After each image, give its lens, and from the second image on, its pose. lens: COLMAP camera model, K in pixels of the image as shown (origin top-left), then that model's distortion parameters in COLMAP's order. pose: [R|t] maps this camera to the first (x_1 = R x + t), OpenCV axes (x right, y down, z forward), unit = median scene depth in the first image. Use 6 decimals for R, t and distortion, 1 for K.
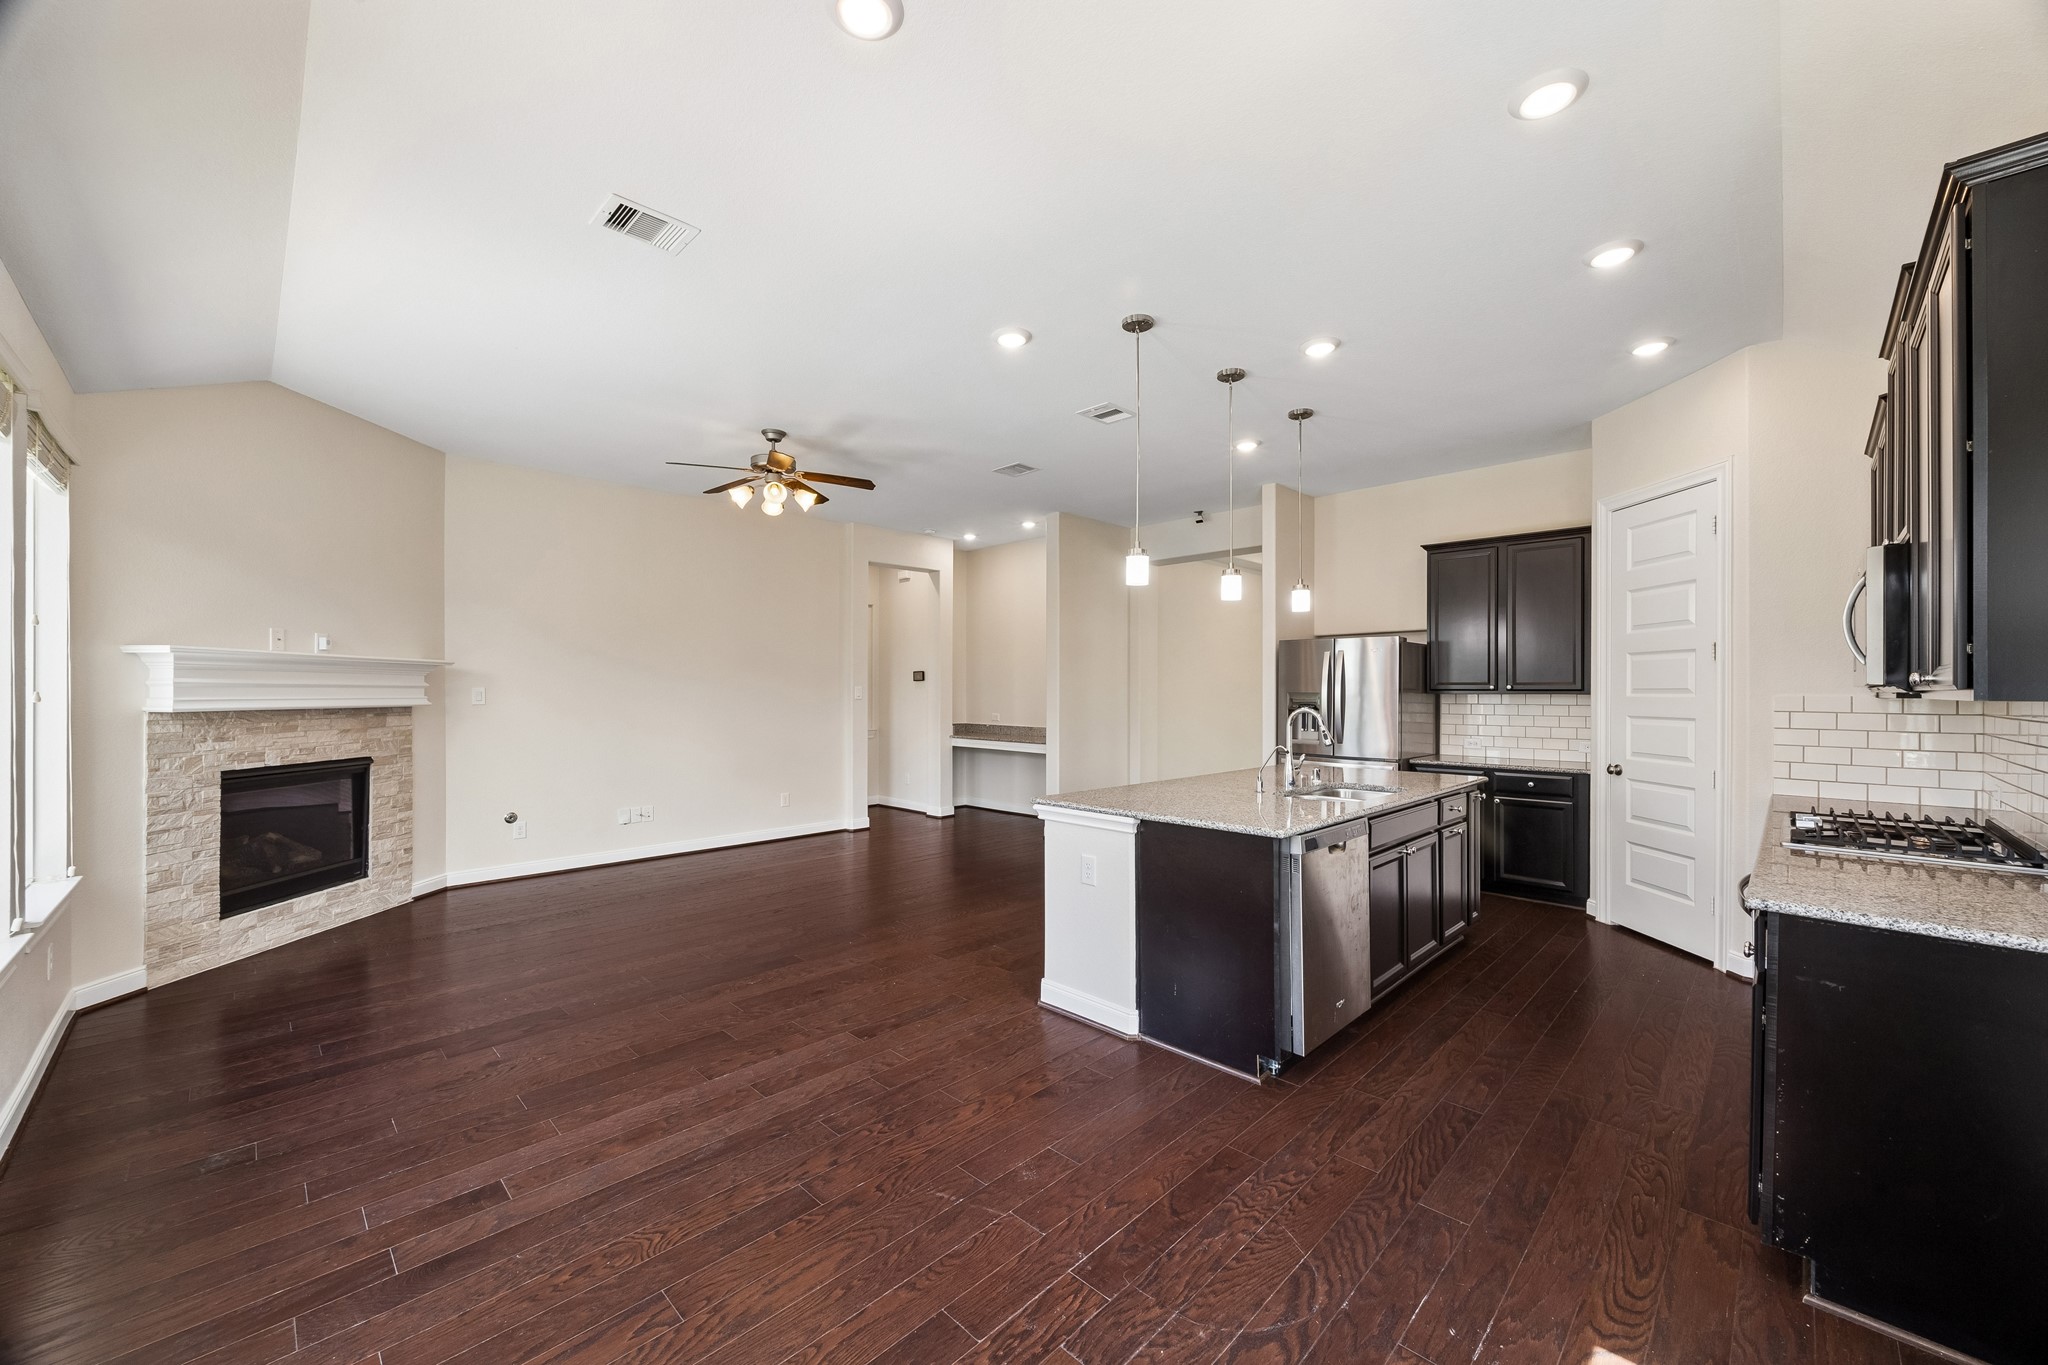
lens RADIAL K [[784.8, 0, 1038.1], [0, 784.8, 679.5], [0, 0, 1]] dist [-0.003357, 0.000222]
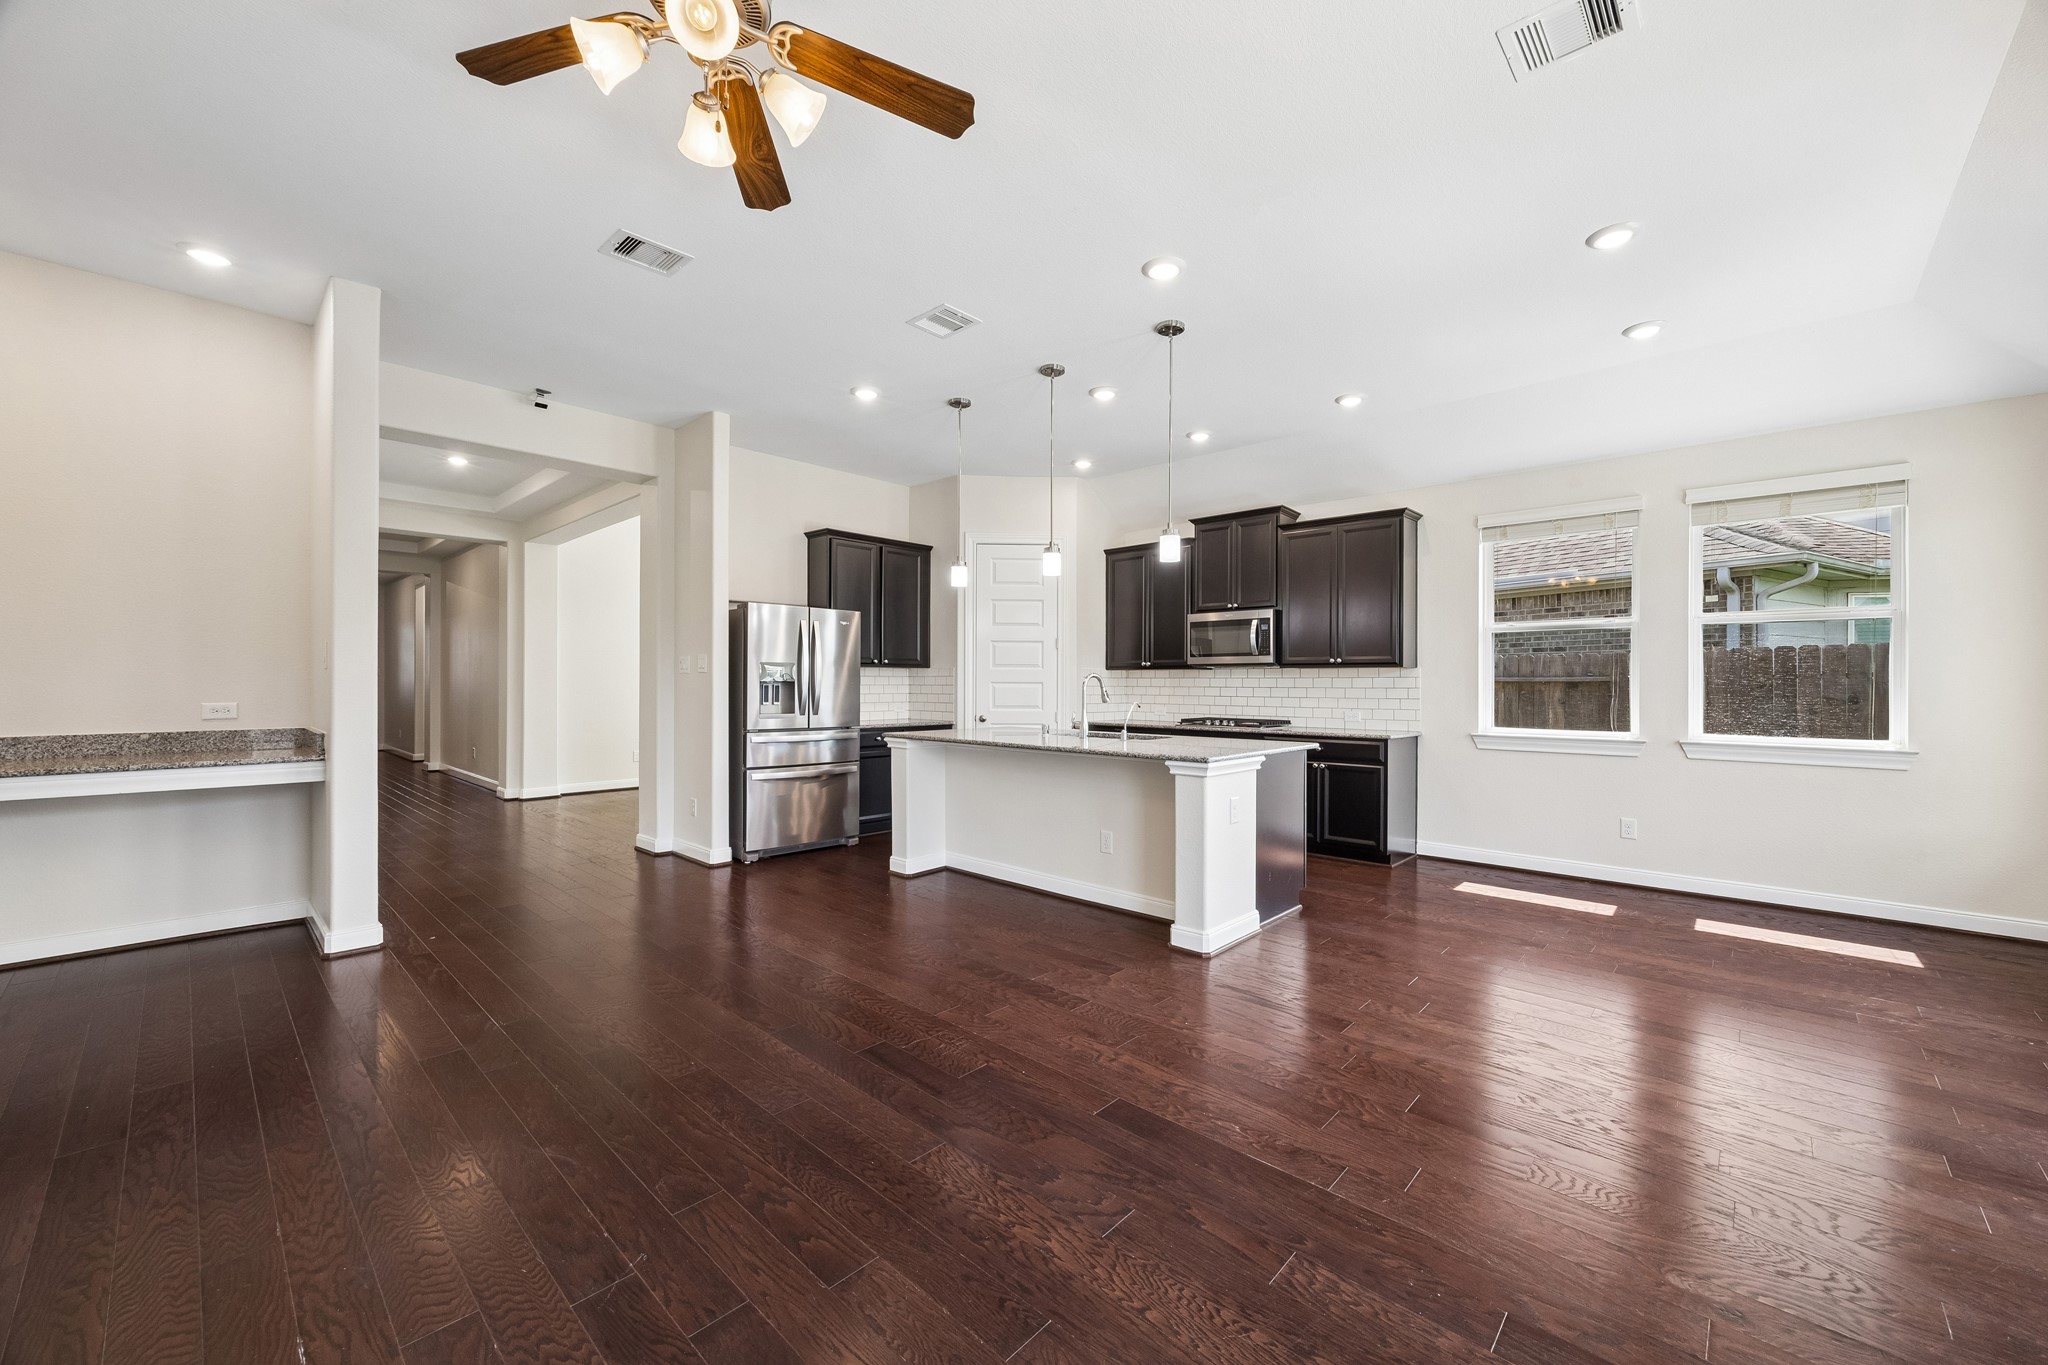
lens RADIAL K [[784.8, 0, 1030.6], [0, 784.8, 678.8], [0, 0, 1]] dist [-0.003357, 0.000222]
pose [[-0.019247, 0.003553, 0.999808, -0.808754], [-0.020568, 0.999781, -0.003949, 0.045741], [-0.999603, -0.020640, -0.019170, 0.994201]]
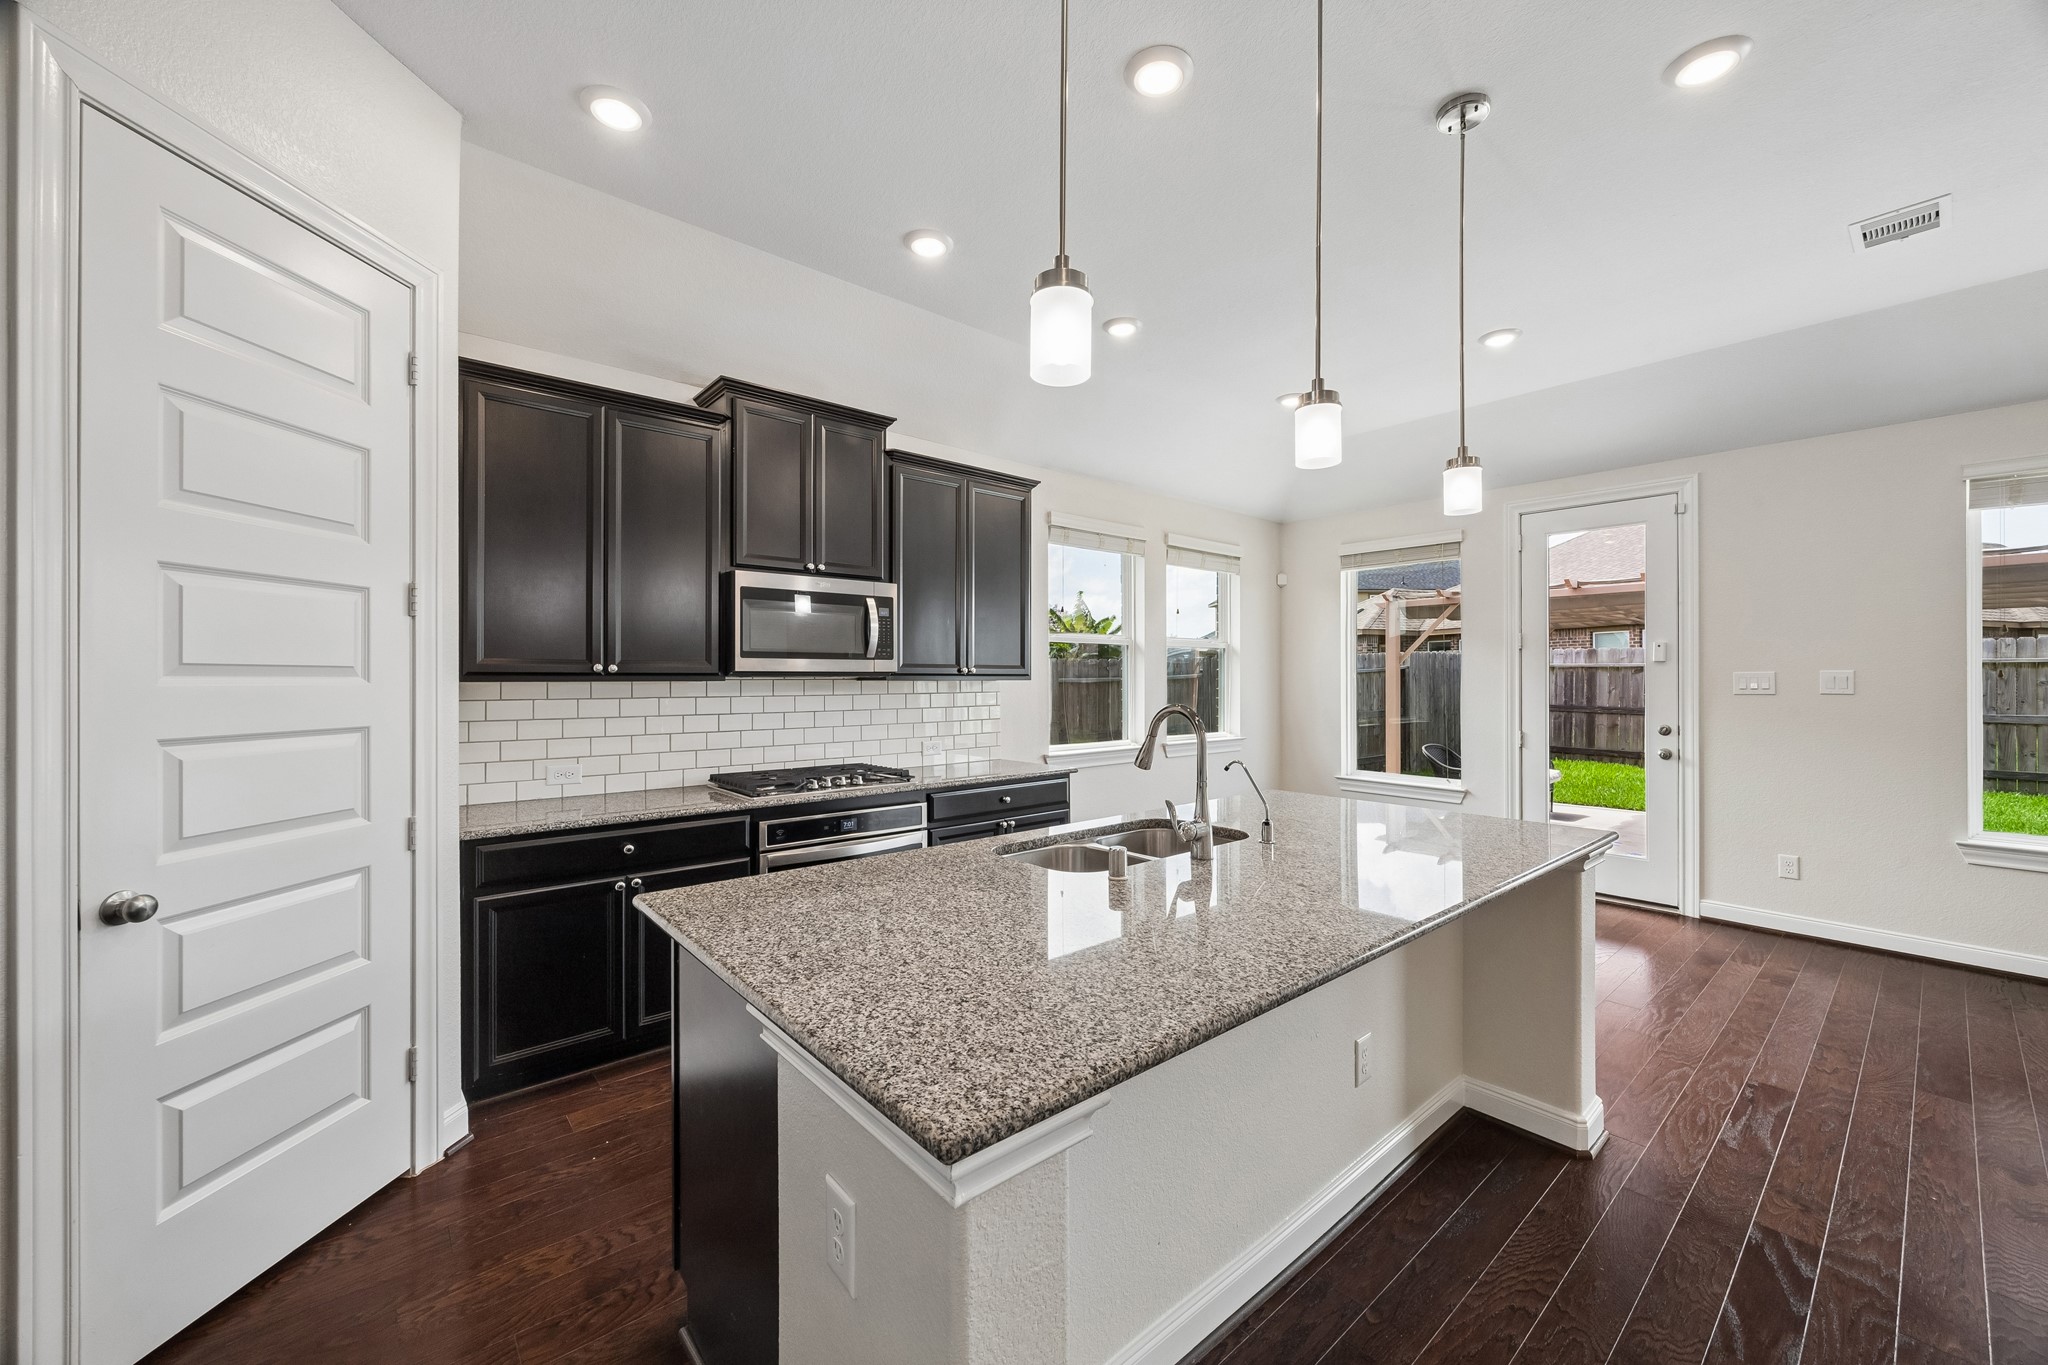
lens RADIAL K [[784.8, 0, 1033.4], [0, 784.8, 678.5], [0, 0, 1]] dist [-0.003357, 0.000222]
pose [[-0.995888, -0.001090, 0.090581, 0.346005], [-0.002534, 0.999871, -0.015830, 0.023225], [-0.090553, -0.015994, -0.995763, 1.372641]]
